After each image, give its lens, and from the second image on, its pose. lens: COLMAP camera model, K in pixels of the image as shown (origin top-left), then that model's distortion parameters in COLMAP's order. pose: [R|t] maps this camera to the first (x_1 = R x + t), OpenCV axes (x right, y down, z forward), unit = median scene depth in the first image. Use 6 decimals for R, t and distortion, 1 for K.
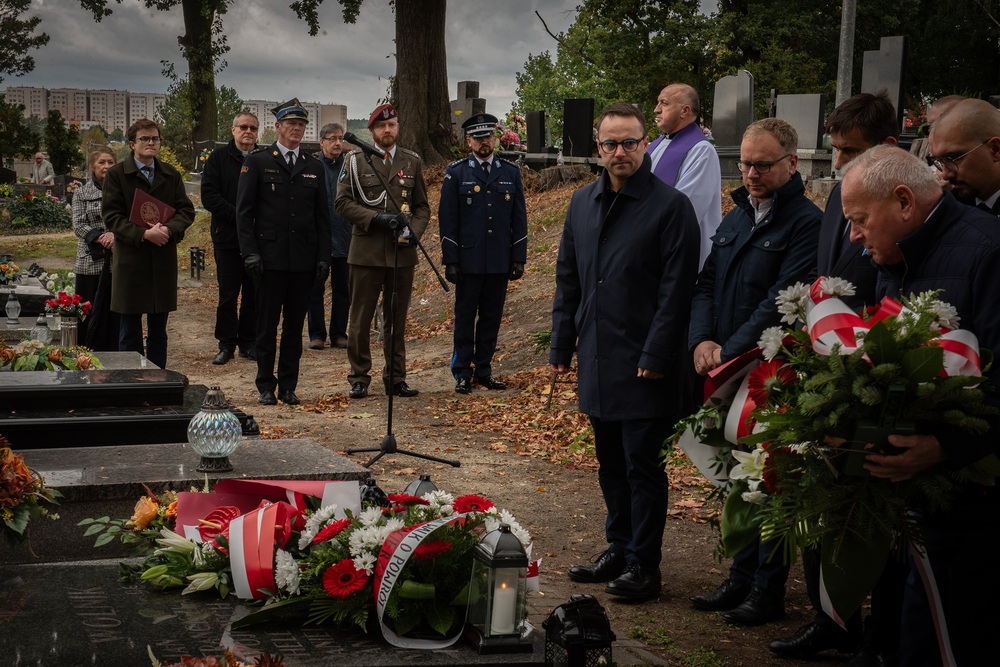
lens RADIAL K [[1705.6, 0, 514.6], [0, 1705.6, 334.3], [0, 0, 1]] dist [0.087189, -0.060746]
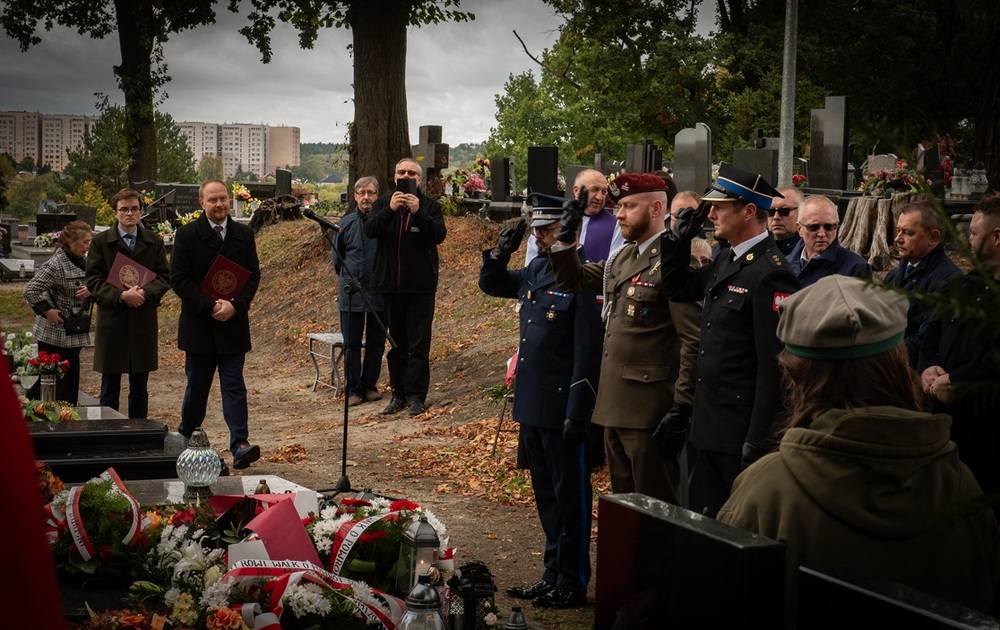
lens RADIAL K [[1158.1, 0, 451.8], [0, 1158.1, 300.4], [0, 0, 1]] dist [0.055902, 0.004244]
pose [[0.999687, -0.007287, 0.023949, -0.030469], [0.008877, 0.997716, -0.066955, -0.007291], [-0.023406, 0.067147, 0.997469, 0.352285]]
